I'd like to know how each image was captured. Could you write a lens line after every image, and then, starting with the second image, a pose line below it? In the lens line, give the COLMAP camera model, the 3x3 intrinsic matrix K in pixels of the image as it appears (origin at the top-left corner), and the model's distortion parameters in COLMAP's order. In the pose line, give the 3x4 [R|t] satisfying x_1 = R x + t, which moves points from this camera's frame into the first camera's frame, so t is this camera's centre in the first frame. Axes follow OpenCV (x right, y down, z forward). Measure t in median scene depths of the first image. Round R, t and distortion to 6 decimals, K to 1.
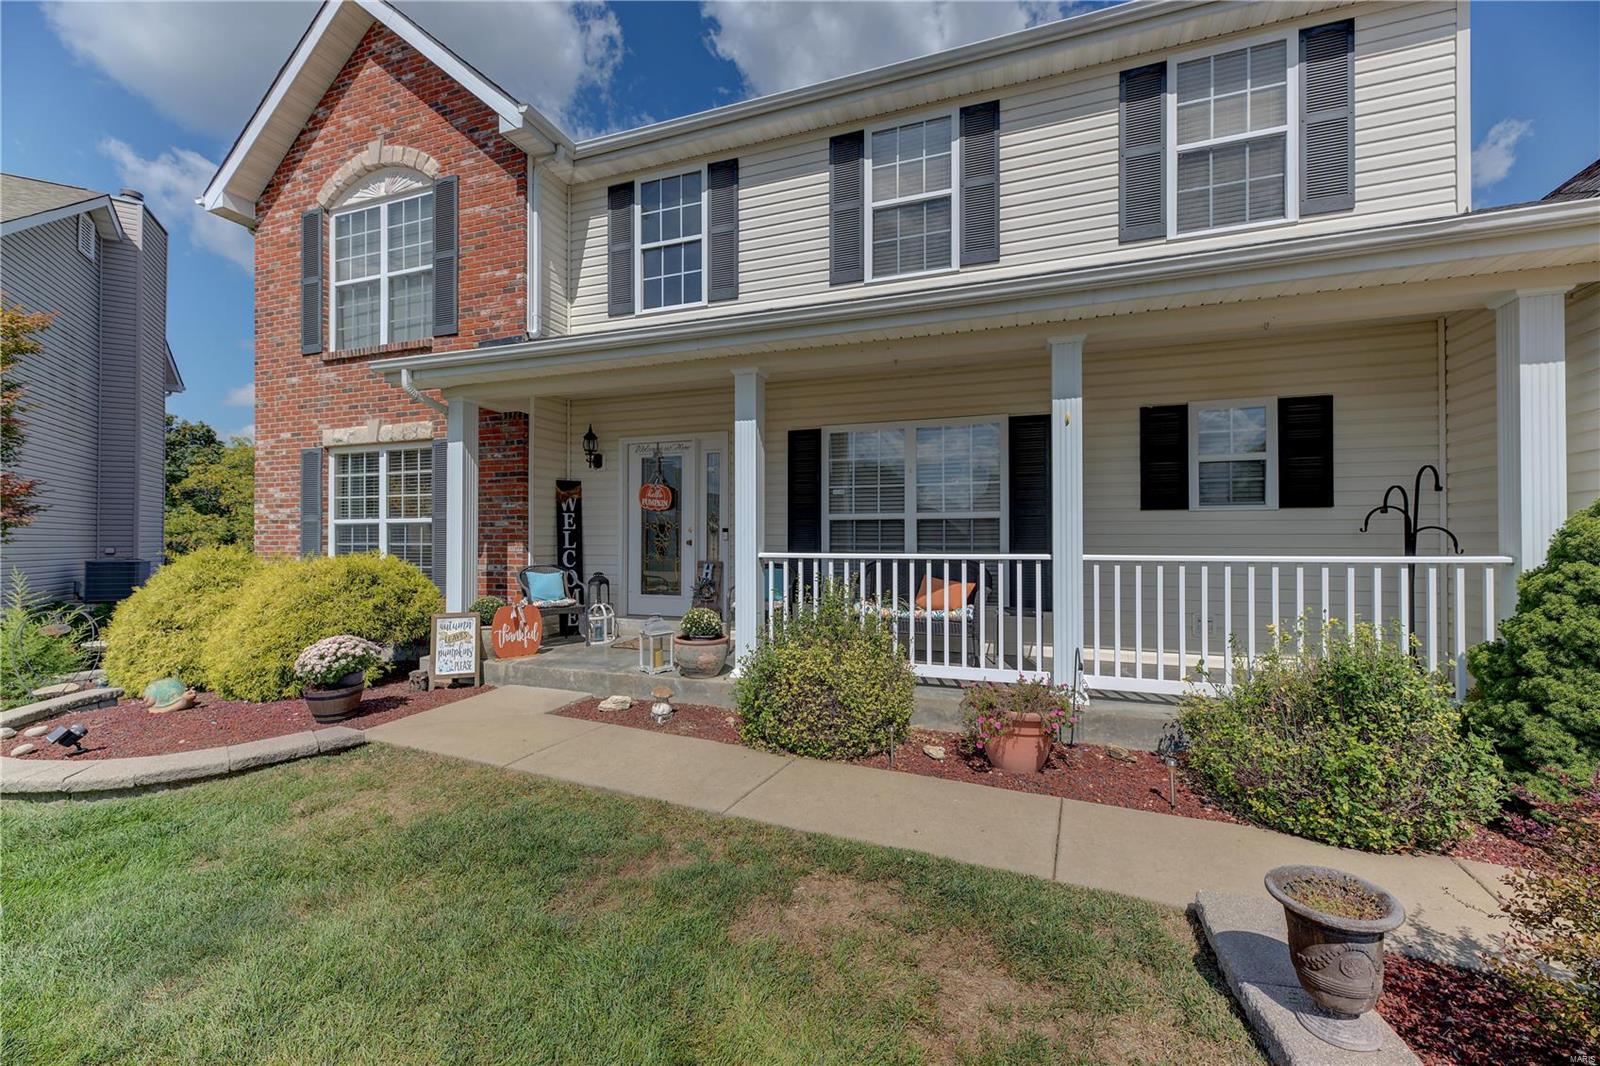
lens RADIAL K [[636.1, 0, 803.4], [0, 636.1, 537.5], [0, 0, 1]] dist [0.000666, 0.000113]
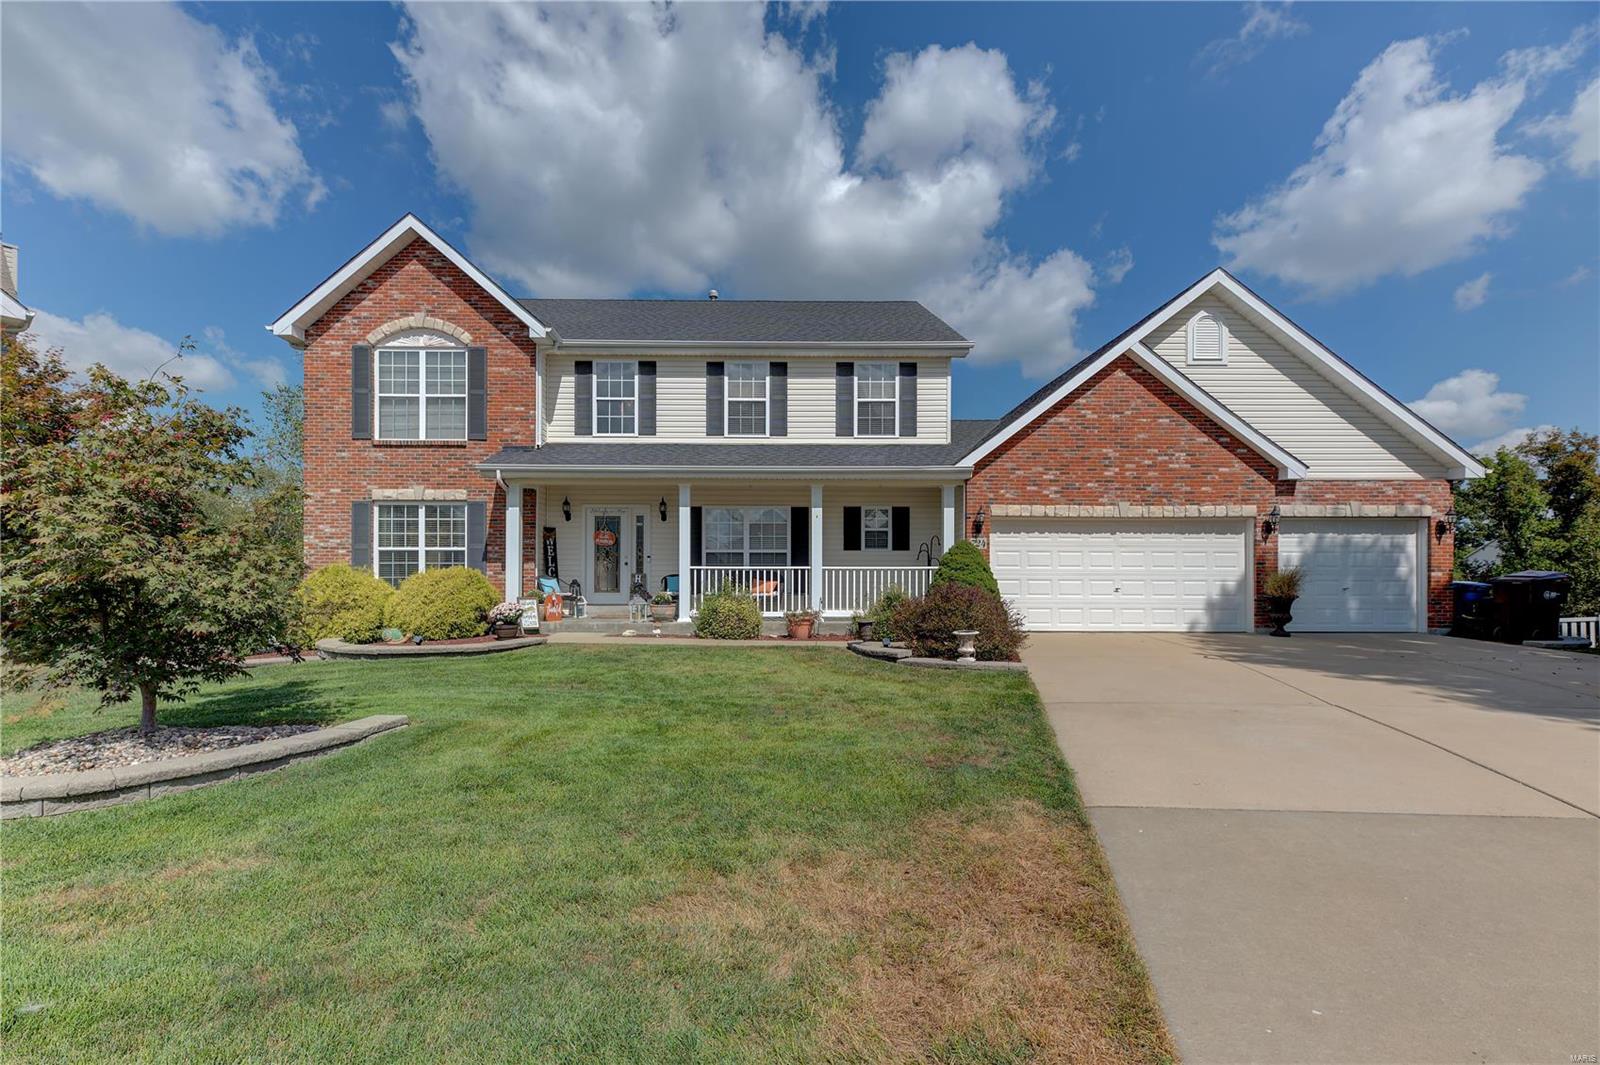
lens RADIAL K [[642.5, 0, 797.7], [0, 642.5, 578.3], [0, 0, 1]] dist [0.000475, 0.000037]
pose [[0.925596, -0.000869, 0.378512, -0.420285], [-0.002373, 0.999964, 0.008099, 0.034974], [-0.378505, -0.008395, 0.925561, -0.905944]]
